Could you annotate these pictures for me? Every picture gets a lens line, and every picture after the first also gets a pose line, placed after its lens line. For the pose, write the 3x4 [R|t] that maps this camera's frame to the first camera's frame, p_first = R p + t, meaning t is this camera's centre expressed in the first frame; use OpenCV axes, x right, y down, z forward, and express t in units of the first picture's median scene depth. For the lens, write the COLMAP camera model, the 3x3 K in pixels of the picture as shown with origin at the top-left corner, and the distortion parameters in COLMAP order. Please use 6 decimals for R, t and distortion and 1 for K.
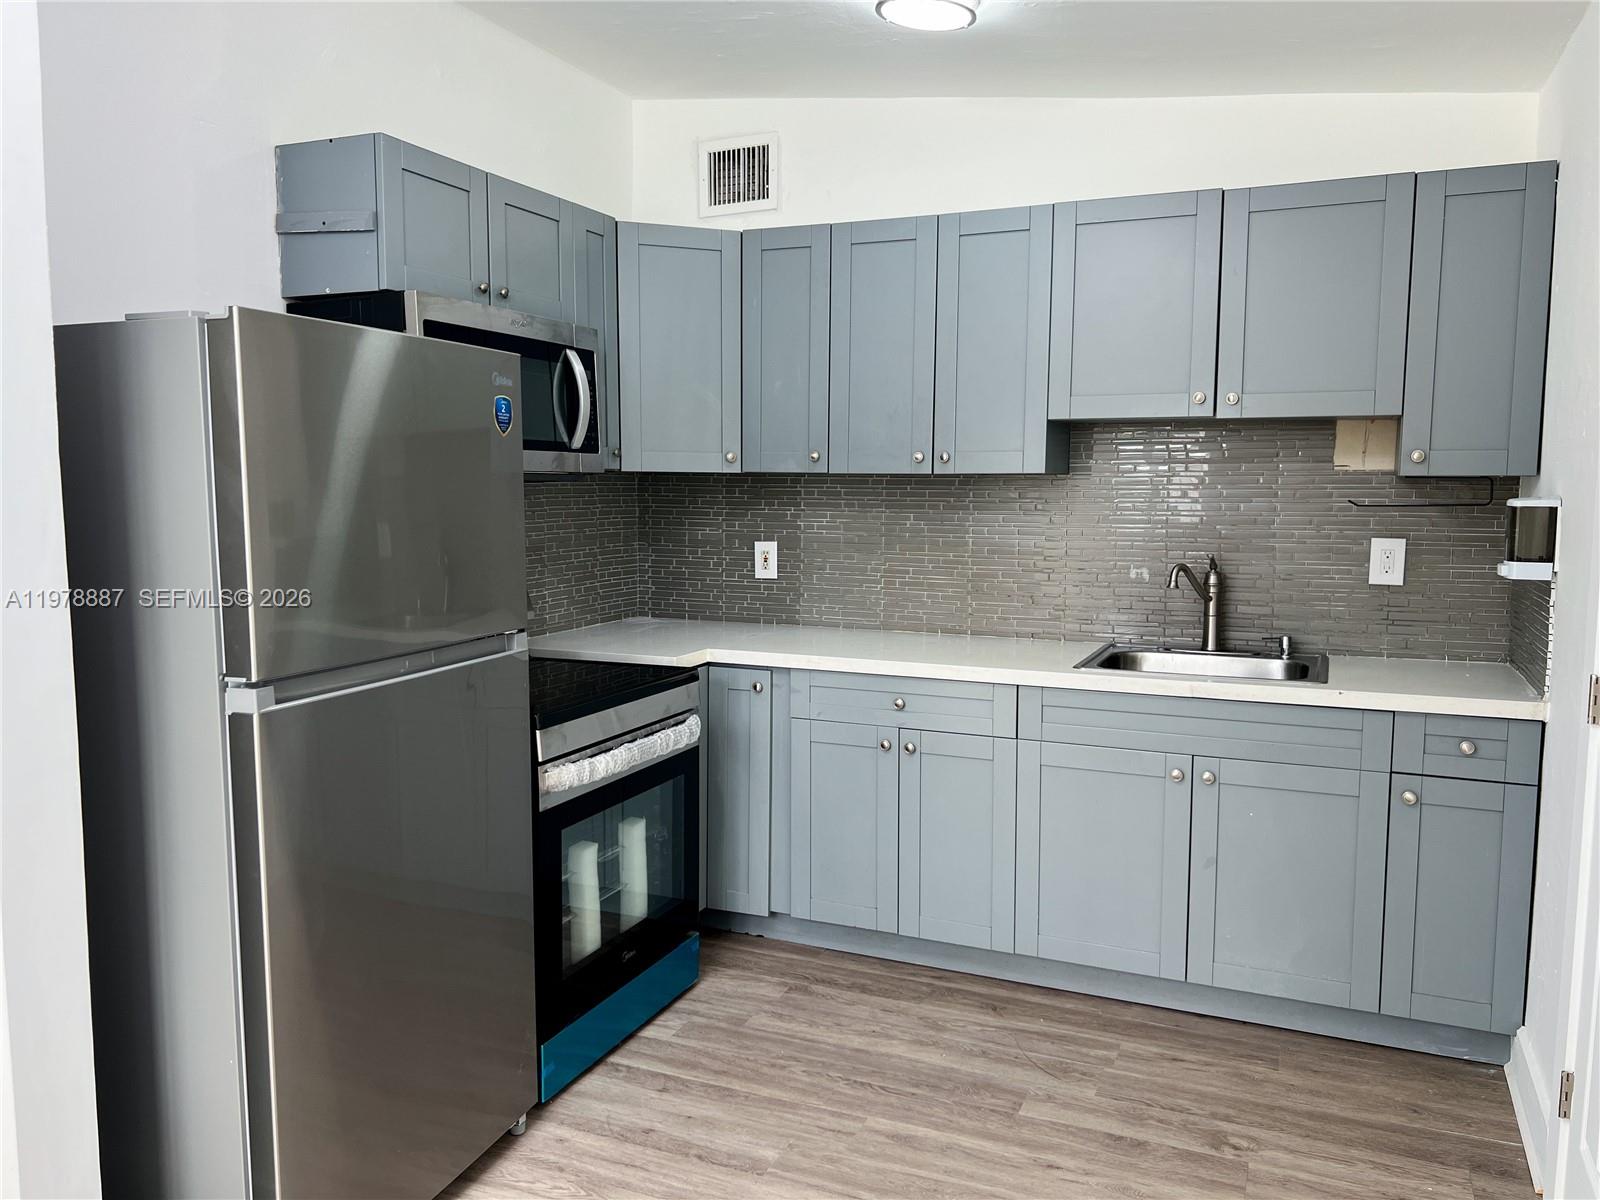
lens RADIAL K [[1195.5, 0, 802.1], [0, 1195.5, 600.9], [0, 0, 1]] dist [0.060385, -0.035889]
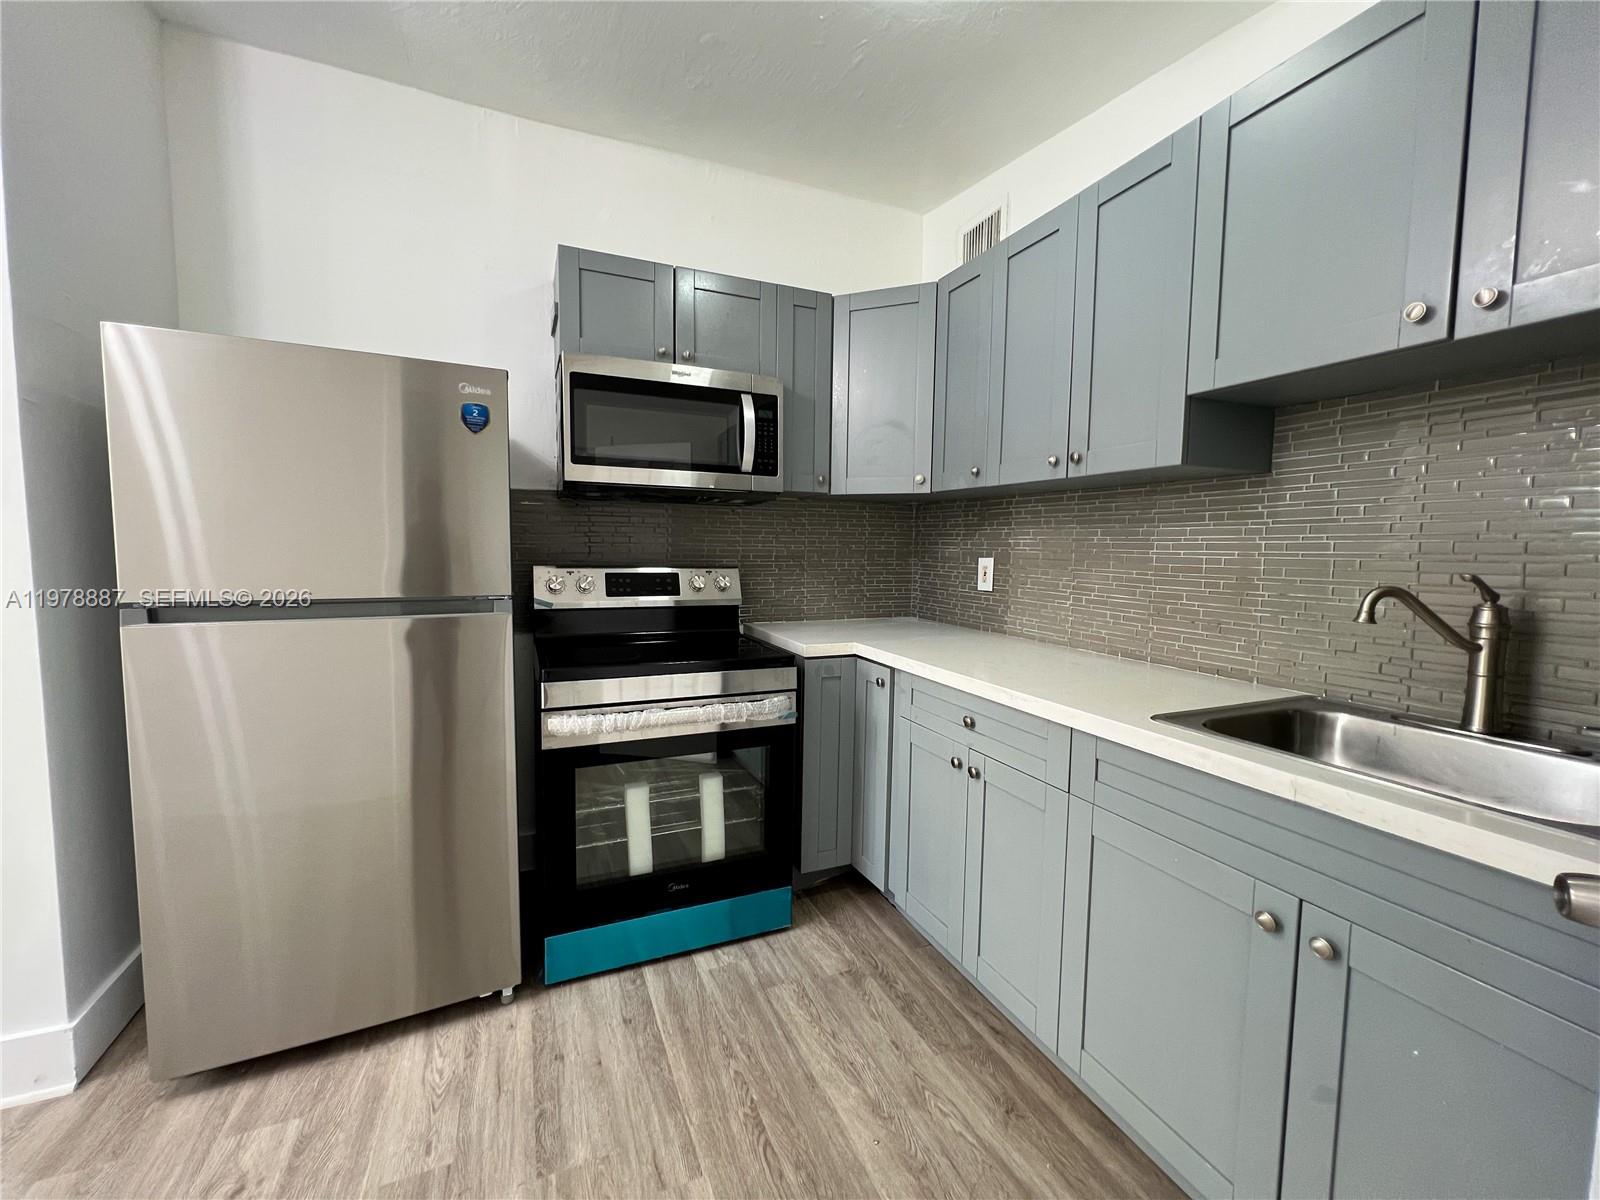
lens RADIAL K [[645.3, 0, 796.9], [0, 645.3, 594.5], [0, 0, 1]] dist [-0.001026, 0.001307]
pose [[0.732403, 0.058419, -0.678361, 0.316583], [-0.078854, 0.996886, 0.000713, -0.001753], [0.676290, 0.052970, 0.734728, 0.533860]]
